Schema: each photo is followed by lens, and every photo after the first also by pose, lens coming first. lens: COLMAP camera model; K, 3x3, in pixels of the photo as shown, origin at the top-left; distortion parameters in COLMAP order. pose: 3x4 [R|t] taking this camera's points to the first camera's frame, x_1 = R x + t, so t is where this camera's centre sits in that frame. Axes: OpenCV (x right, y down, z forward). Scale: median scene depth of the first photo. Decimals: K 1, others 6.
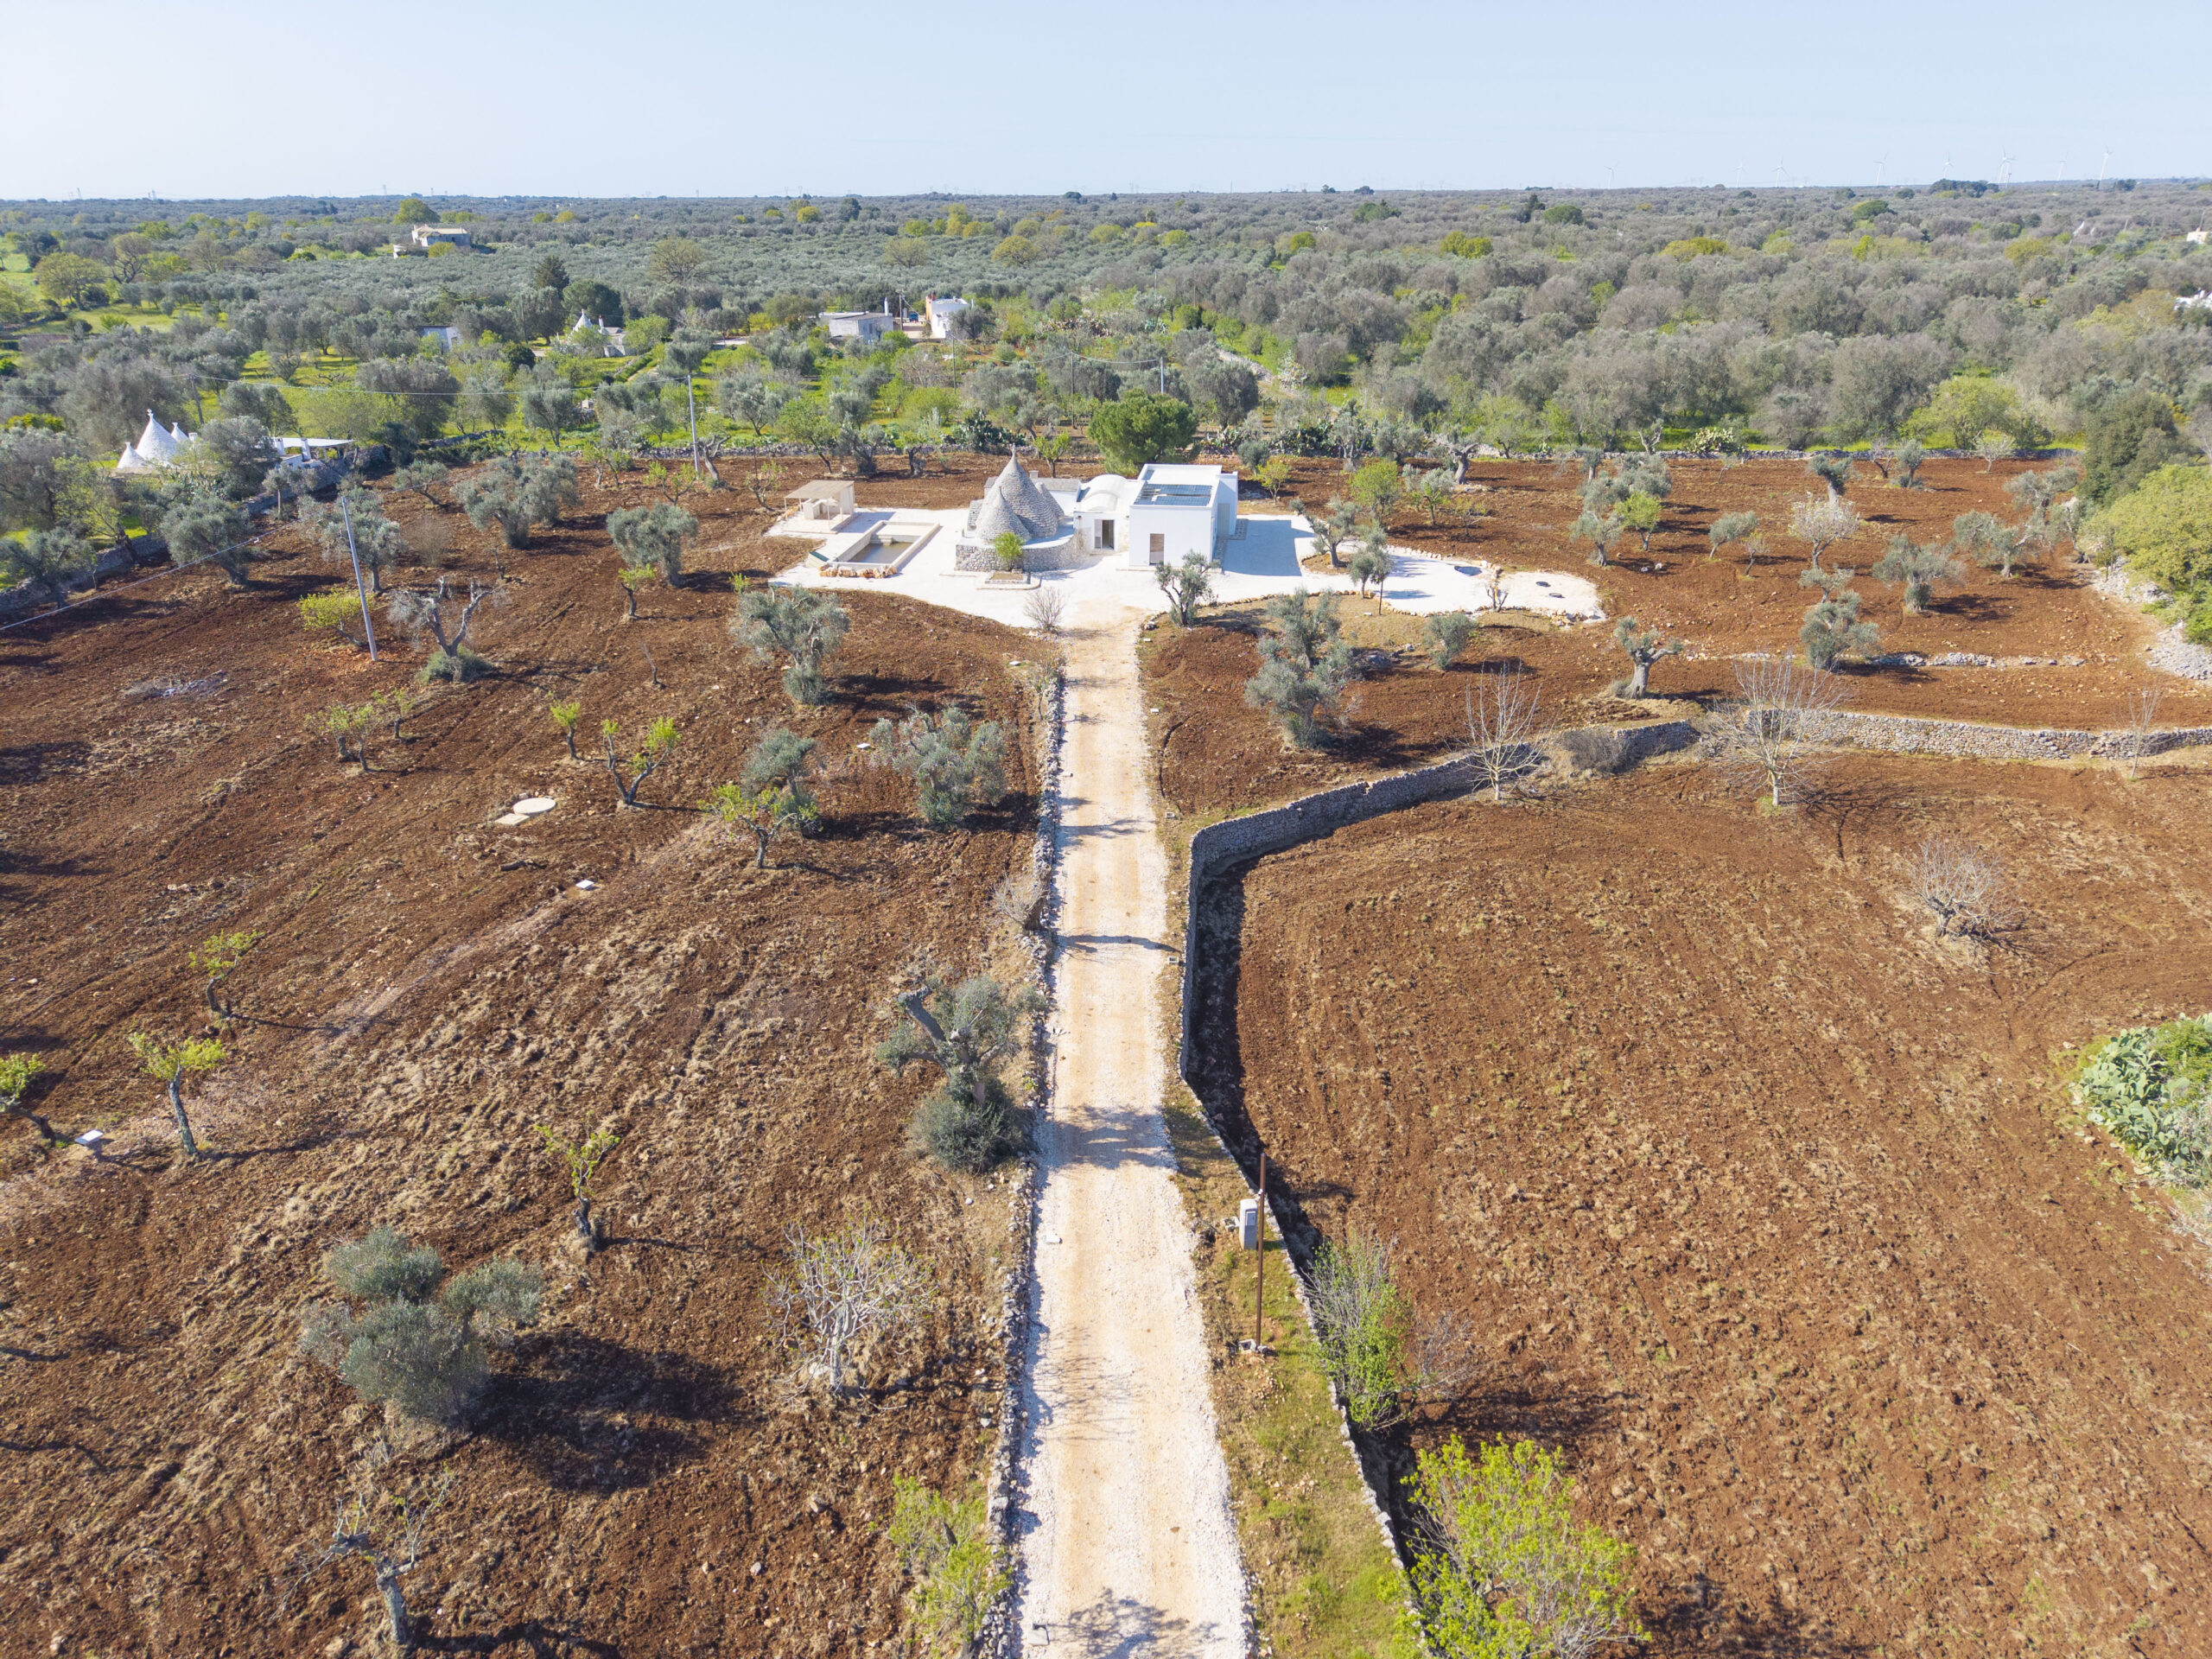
lens RADIAL K [[1483.8, 0, 1106.0], [0, 1483.8, 829.5], [0, 0, 1]] dist [0.026781, -0.025111]
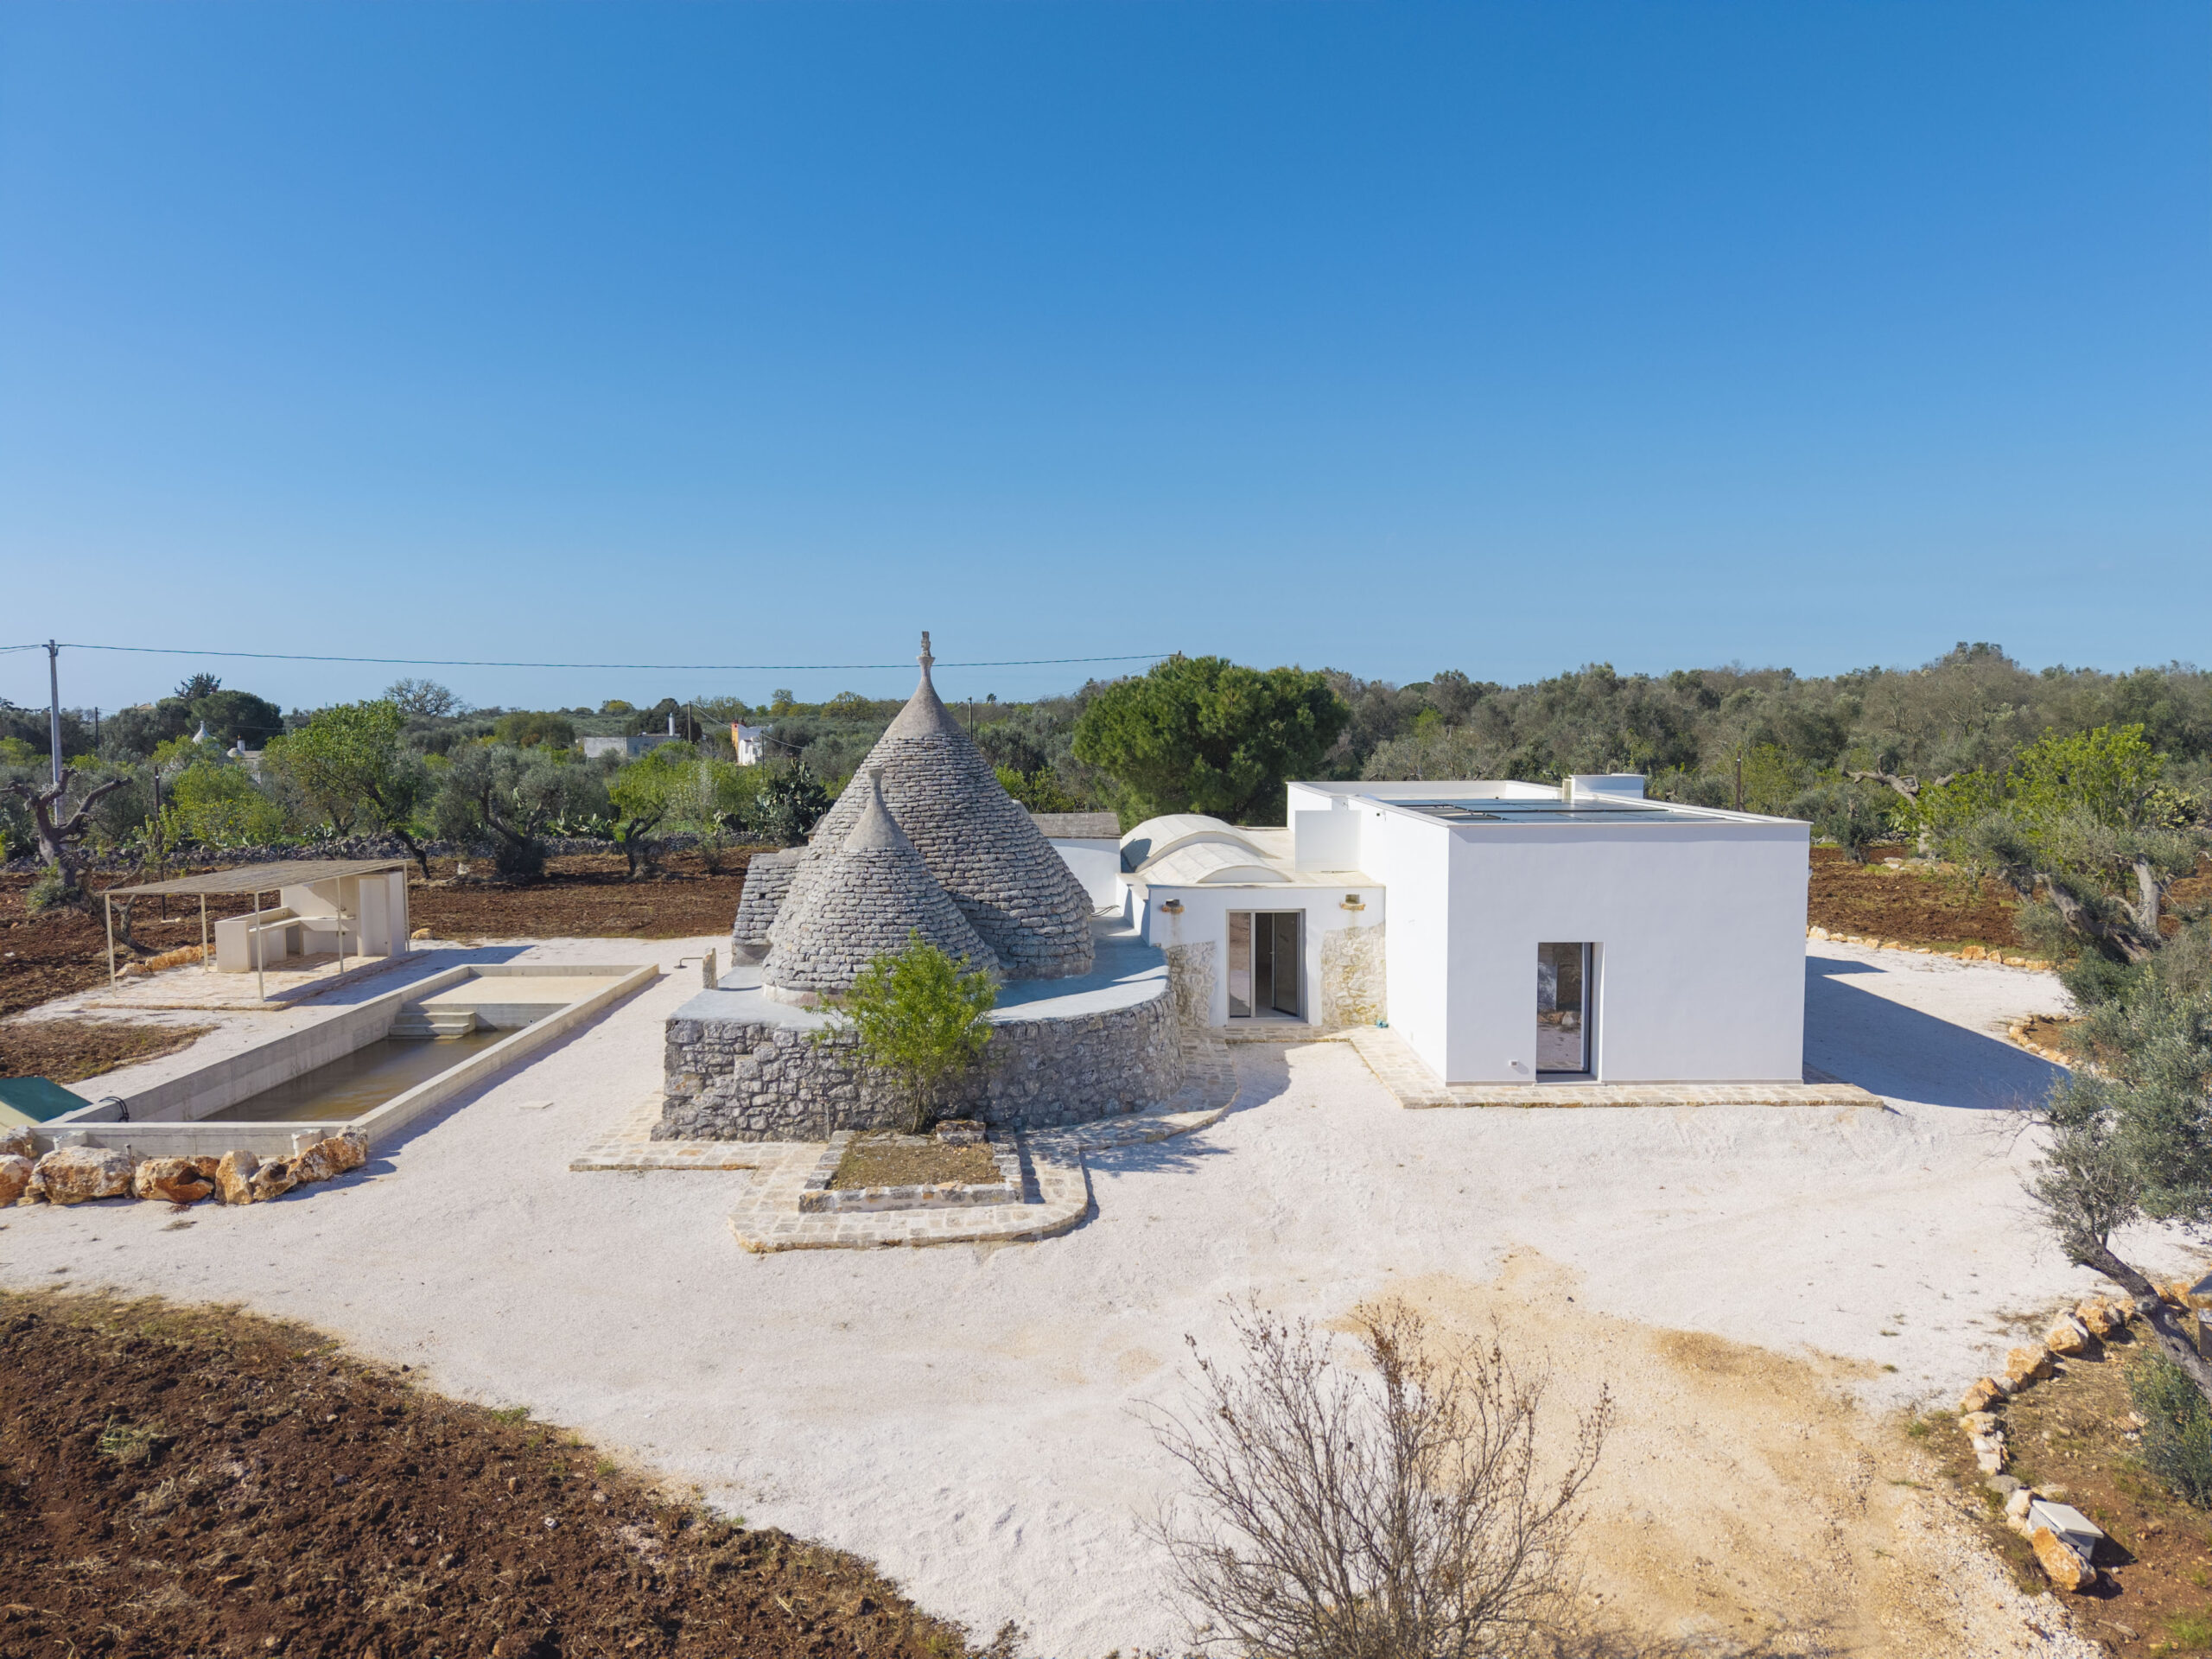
lens RADIAL K [[1483.8, 0, 1106.0], [0, 1483.8, 829.5], [0, 0, 1]] dist [0.026781, -0.025111]
pose [[0.992731, -0.015367, 0.119365, -0.062947], [0.053676, 0.944243, -0.324846, -0.143598], [-0.107718, 0.328892, 0.938204, 0.778679]]
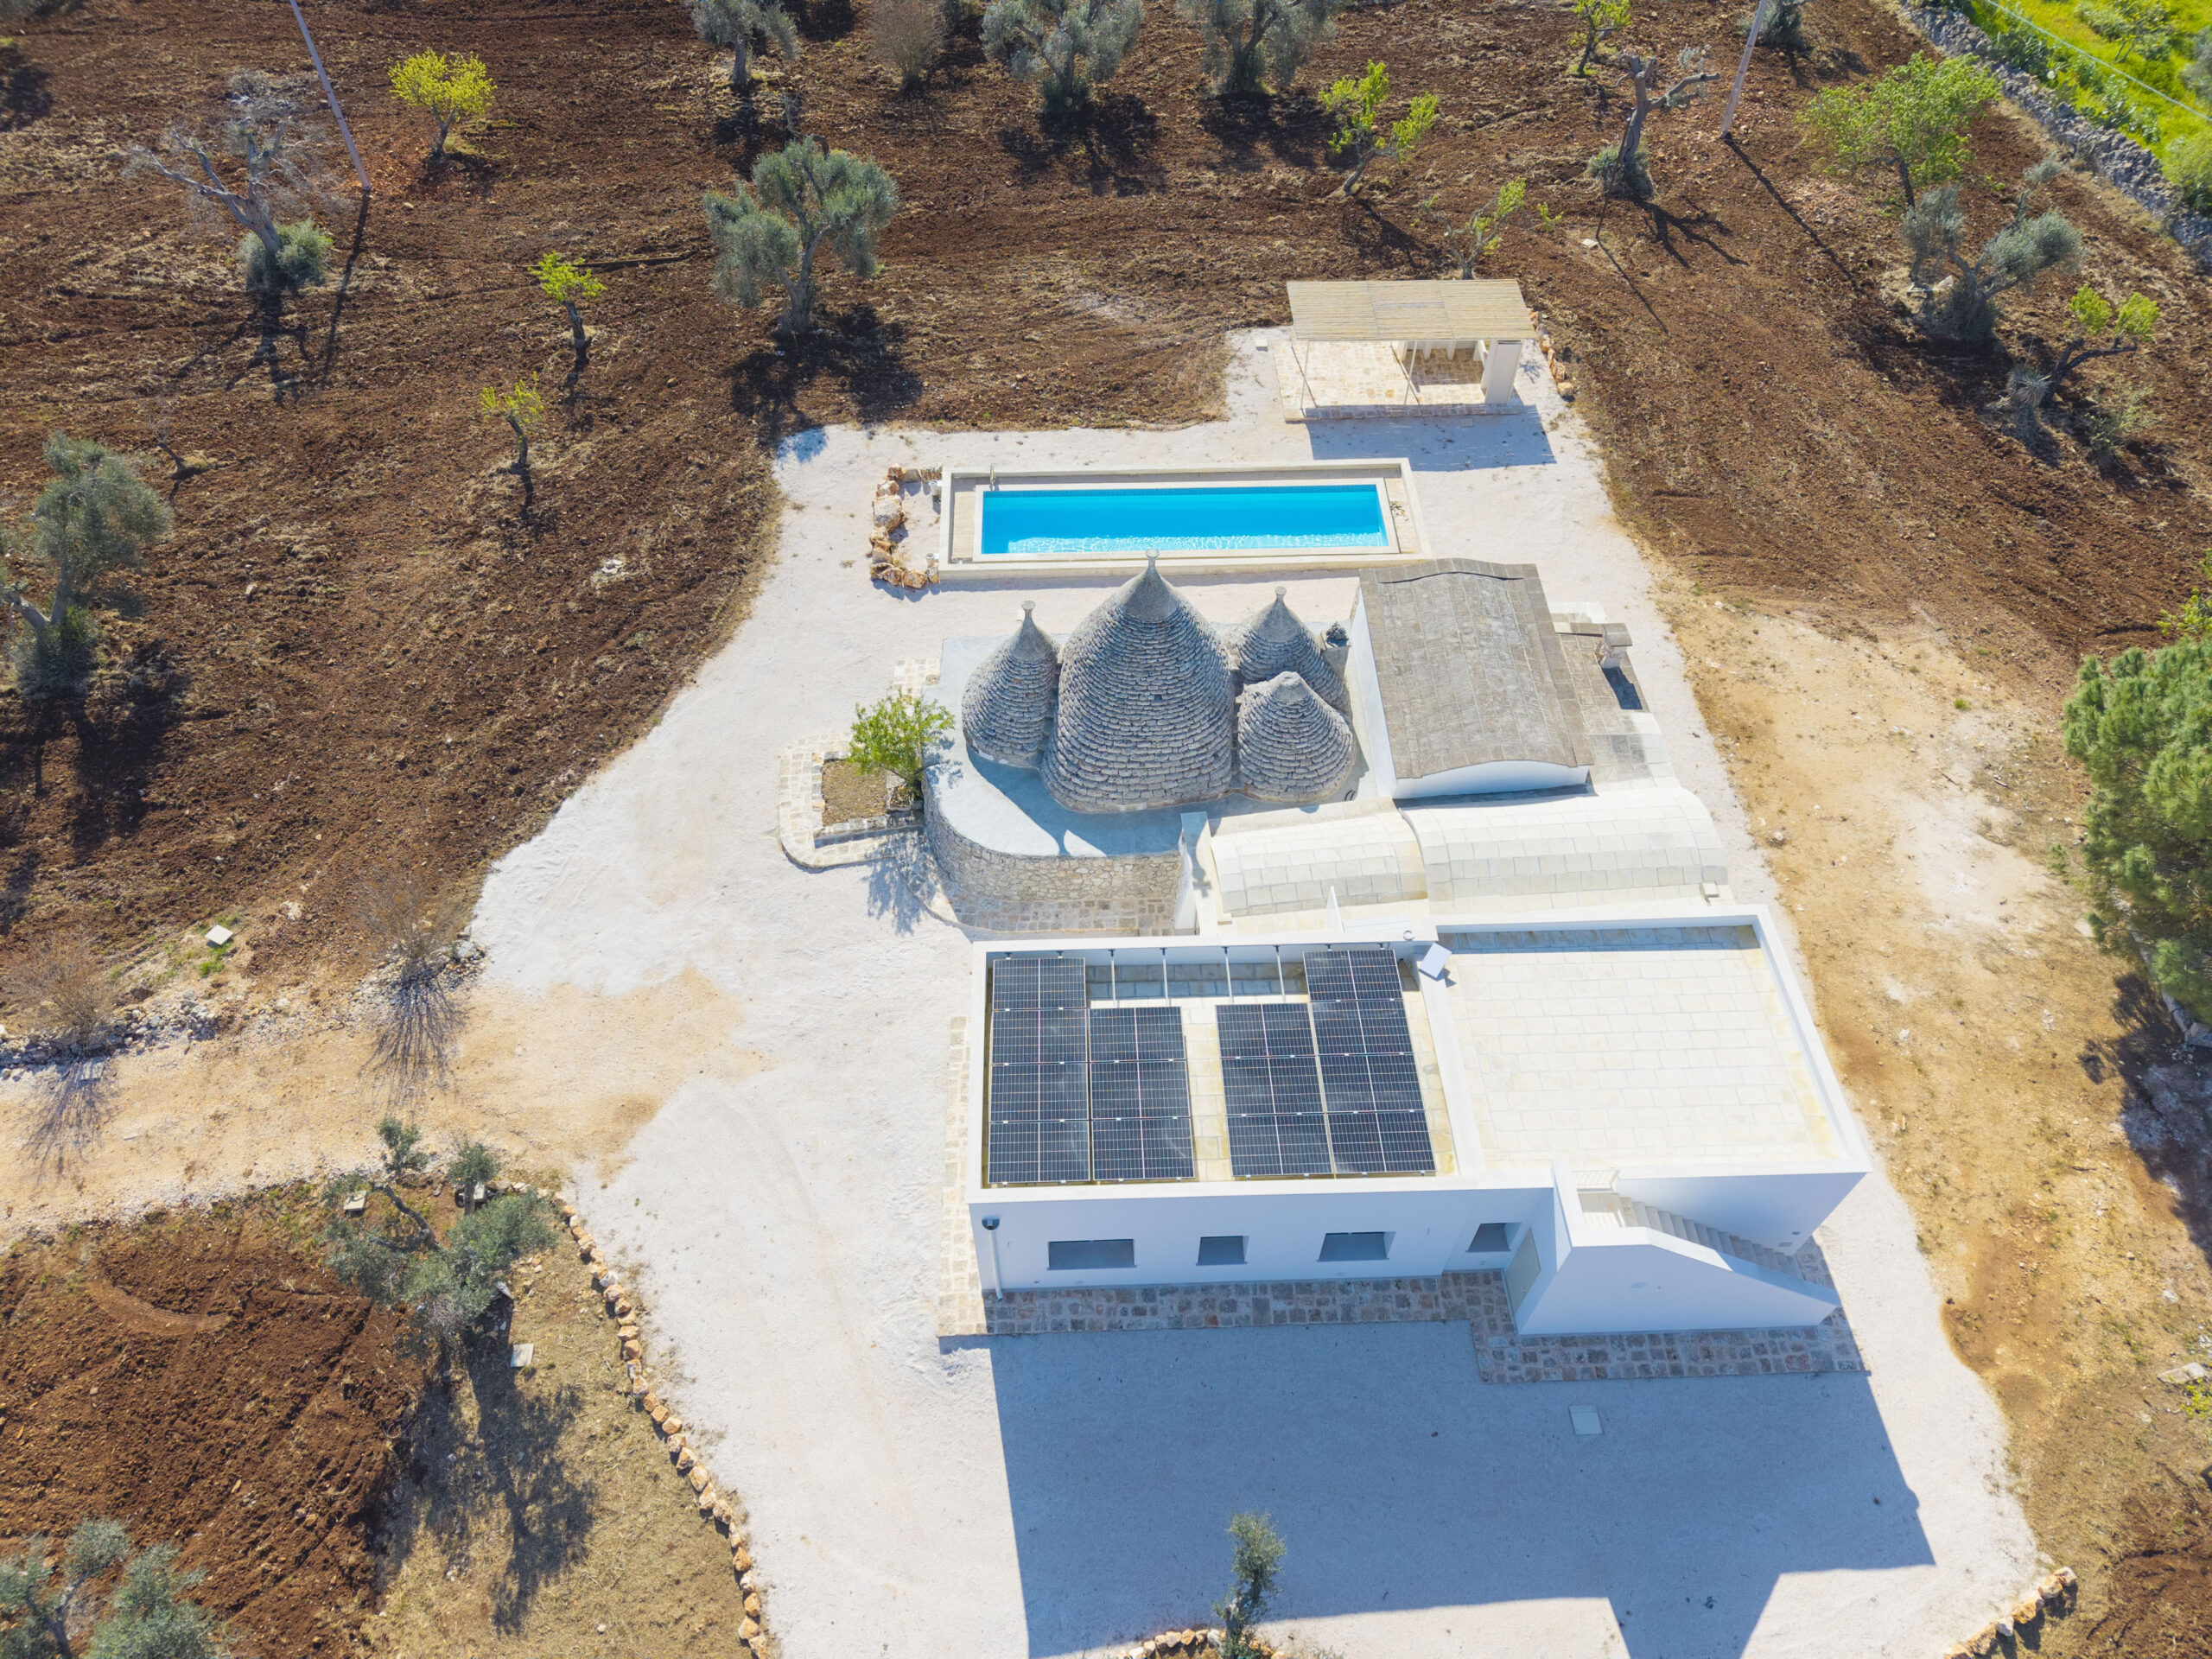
lens RADIAL K [[1483.8, 0, 1106.0], [0, 1483.8, 829.5], [0, 0, 1]] dist [0.026781, -0.025111]
pose [[0.151269, 0.769432, -0.620557, 0.183982], [-0.391397, 0.623095, 0.677171, -0.437430], [0.907704, 0.140449, 0.395409, 0.887939]]
